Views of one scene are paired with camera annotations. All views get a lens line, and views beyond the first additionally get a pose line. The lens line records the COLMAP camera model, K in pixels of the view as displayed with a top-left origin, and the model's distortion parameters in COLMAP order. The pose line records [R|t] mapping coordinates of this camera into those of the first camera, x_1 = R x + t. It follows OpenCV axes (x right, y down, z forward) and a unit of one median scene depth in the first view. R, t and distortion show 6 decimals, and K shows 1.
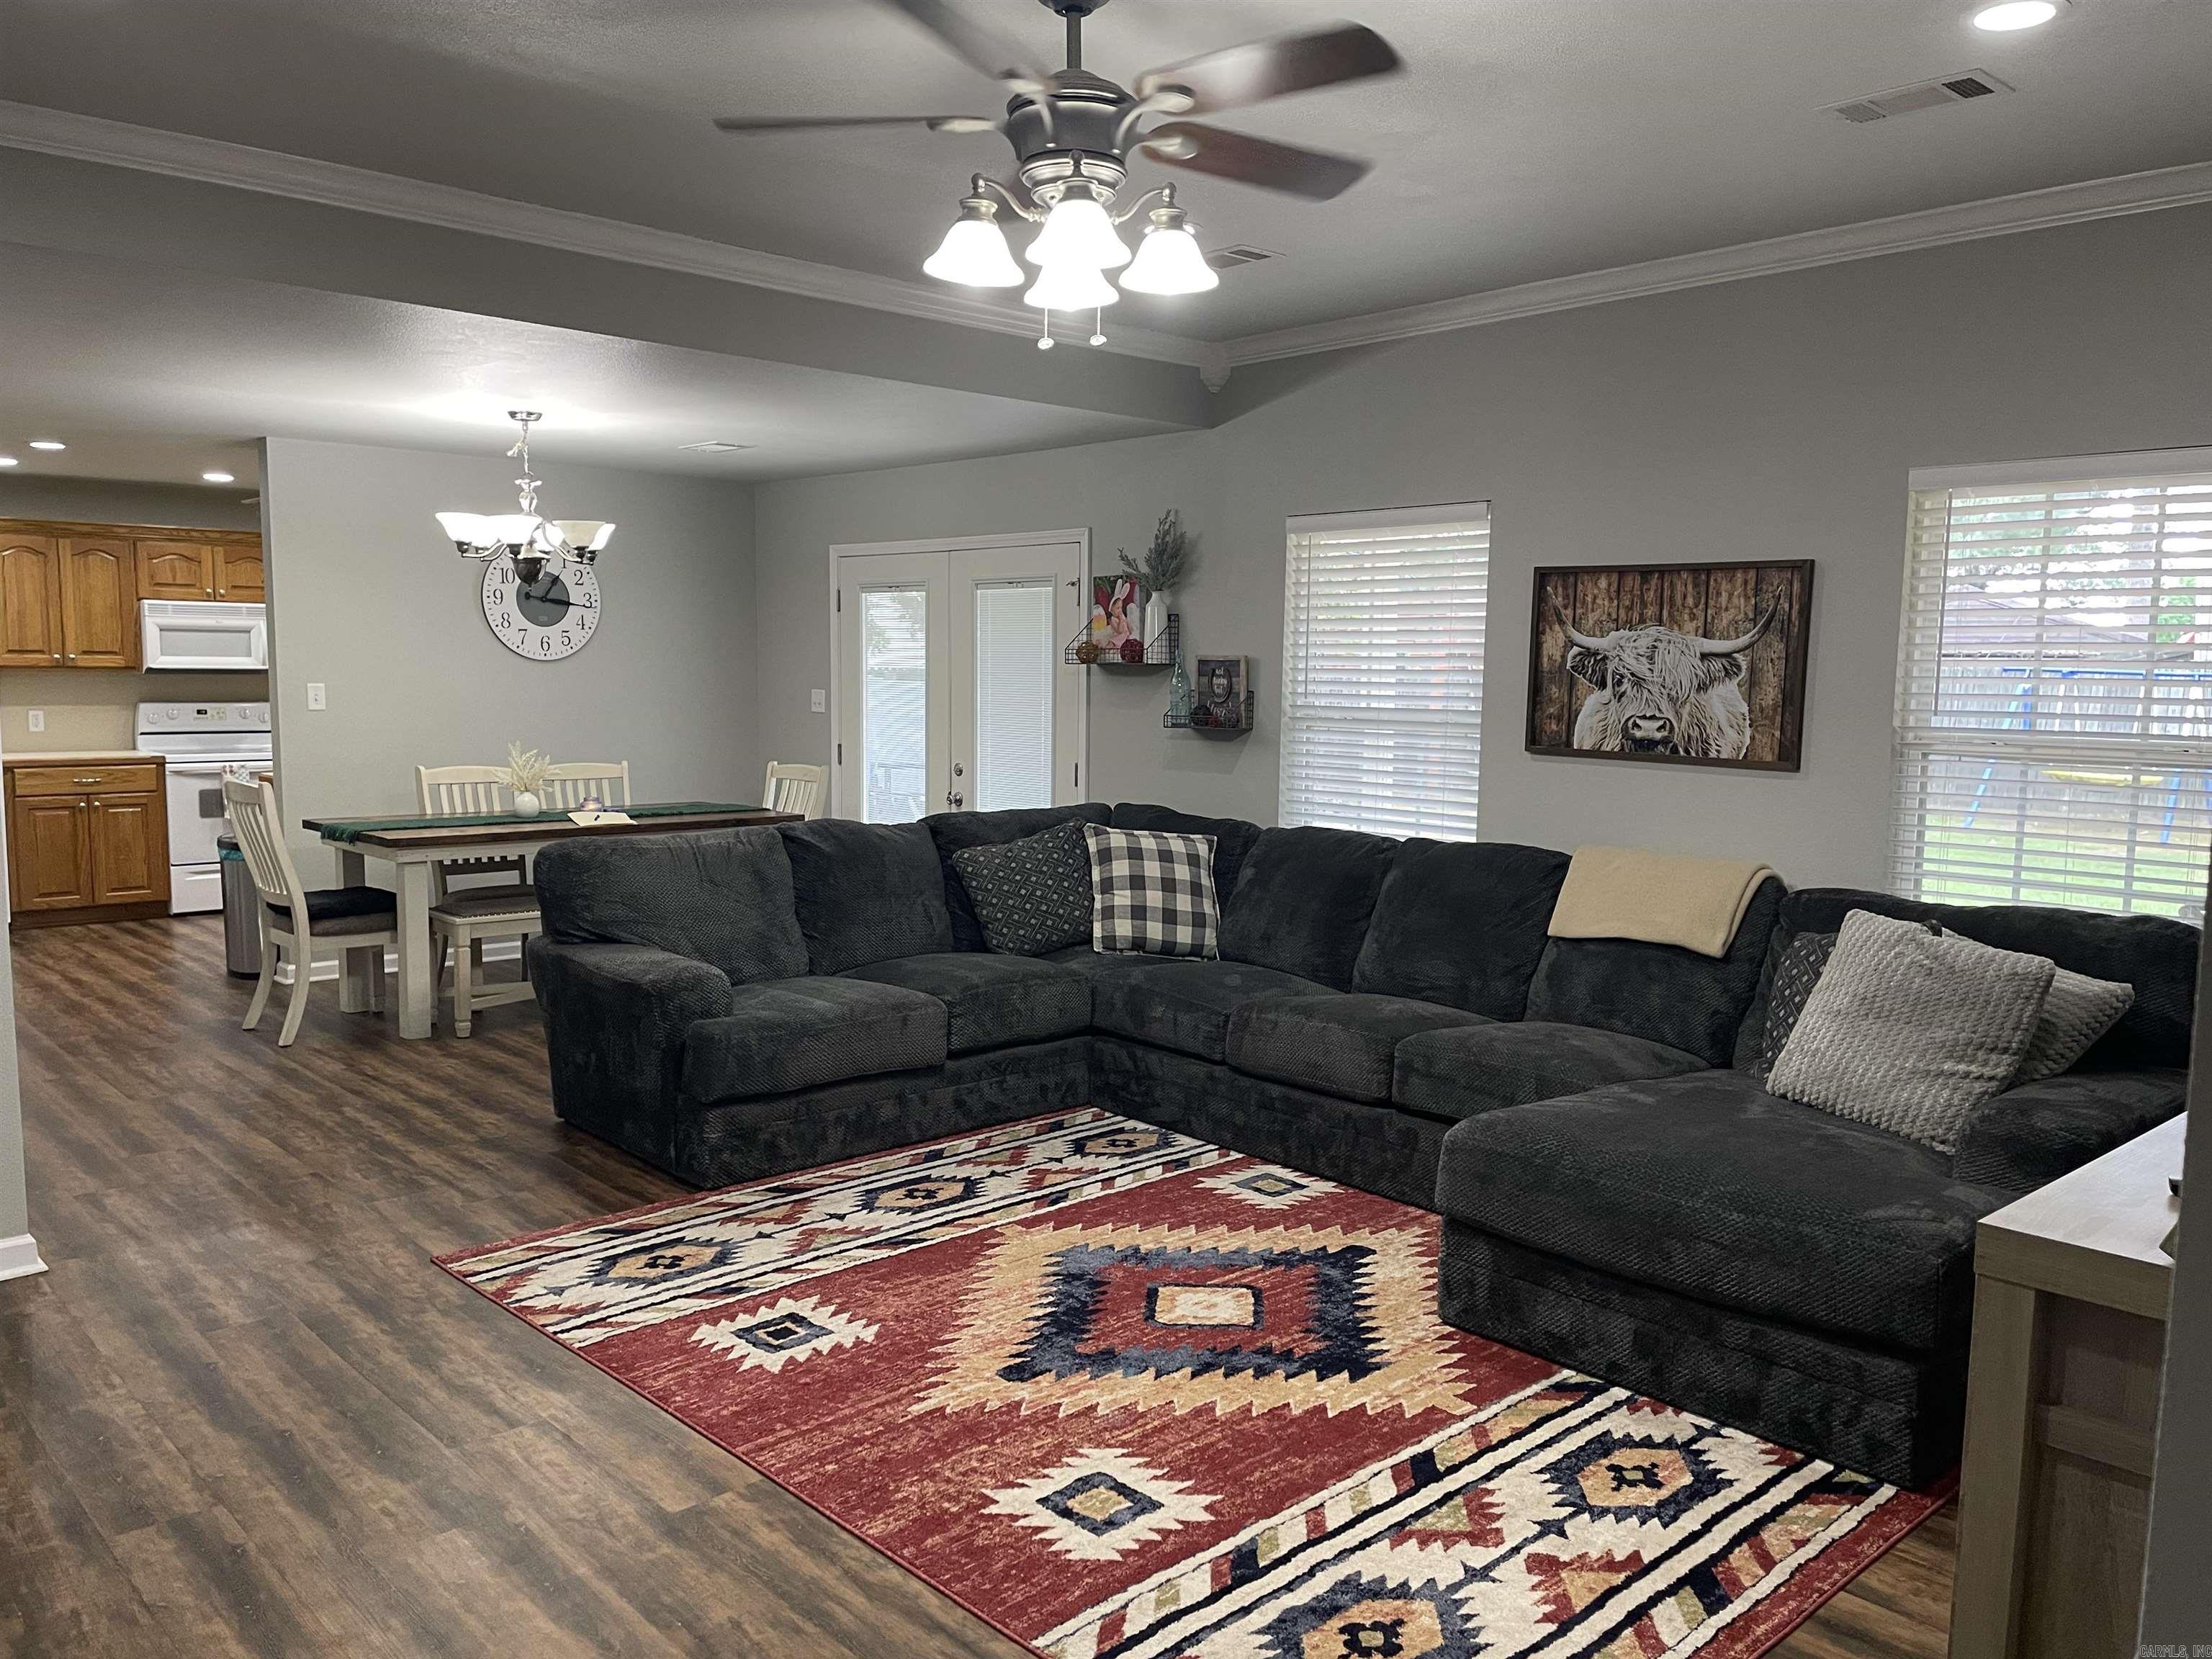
lens RADIAL K [[1673.4, 0, 1093.6], [0, 1673.4, 828.0], [0, 0, 1]] dist [0.083057, -0.035634]
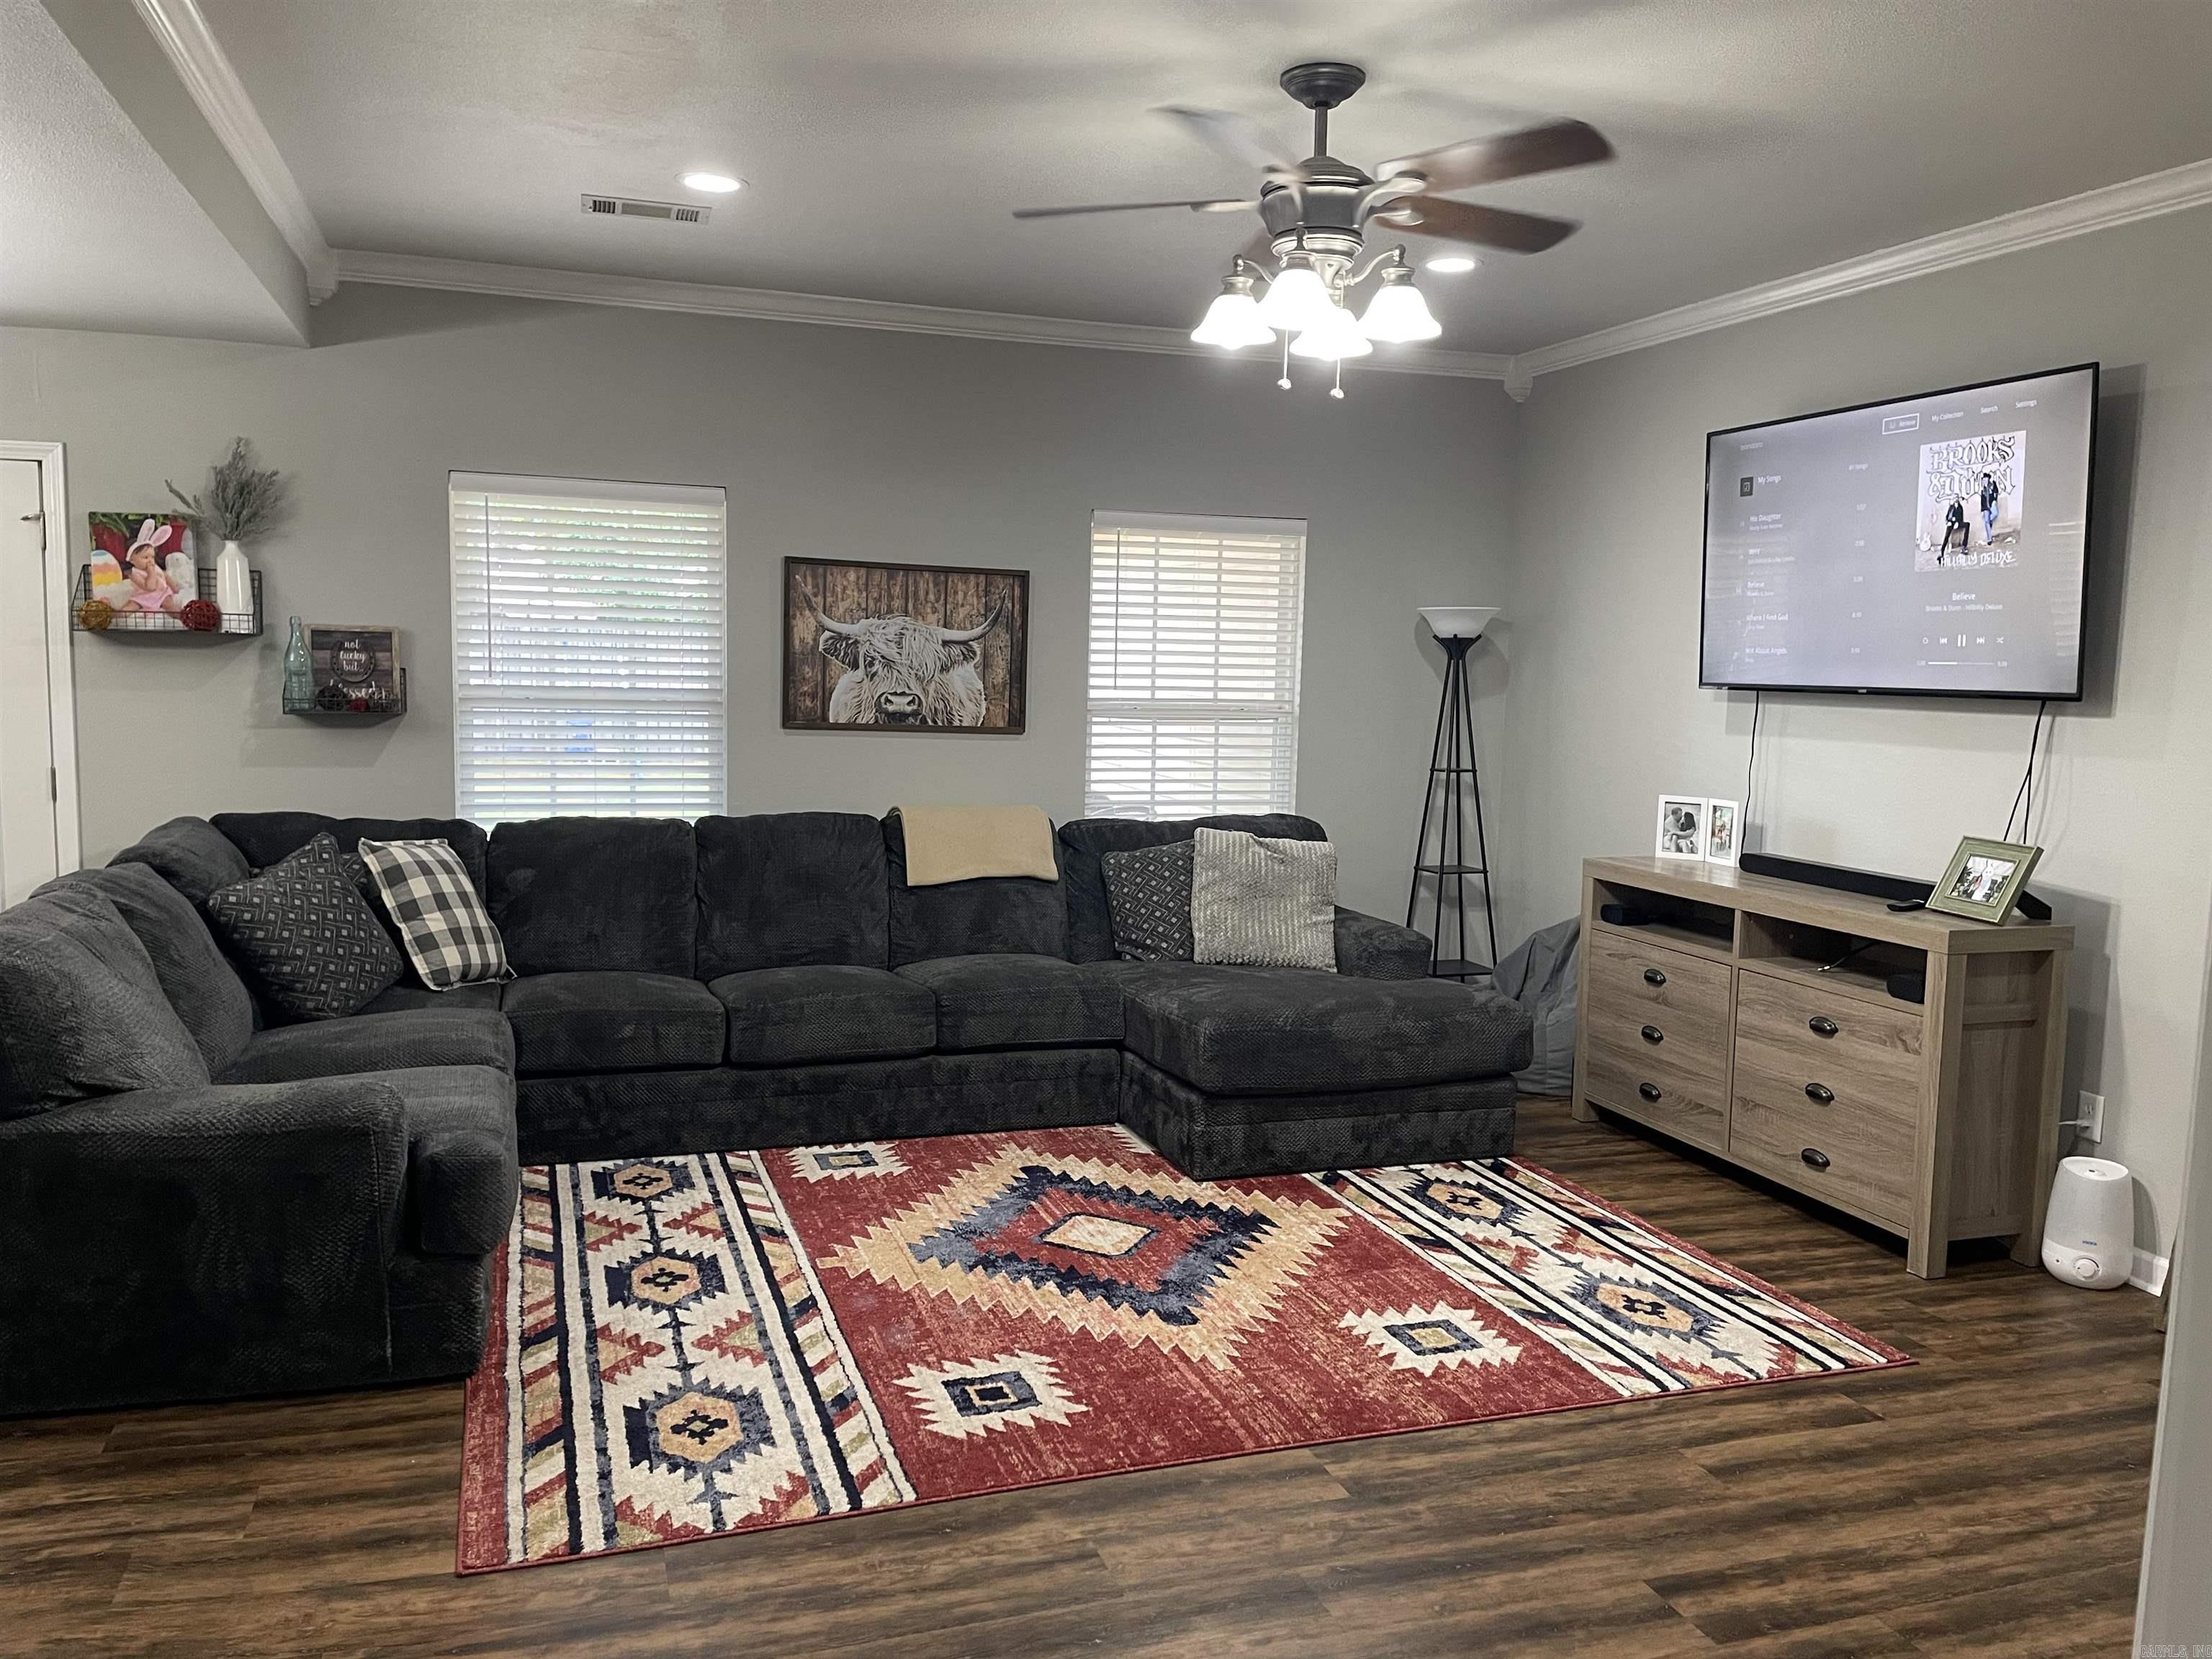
lens RADIAL K [[1673.4, 0, 1100.6], [0, 1673.4, 821.8], [0, 0, 1]] dist [0.083057, -0.035634]
pose [[0.409195, -0.093865, 0.907606, -0.801262], [0.069991, 0.994993, 0.071347, -0.059197], [-0.909759, 0.034329, 0.413716, 0.462690]]
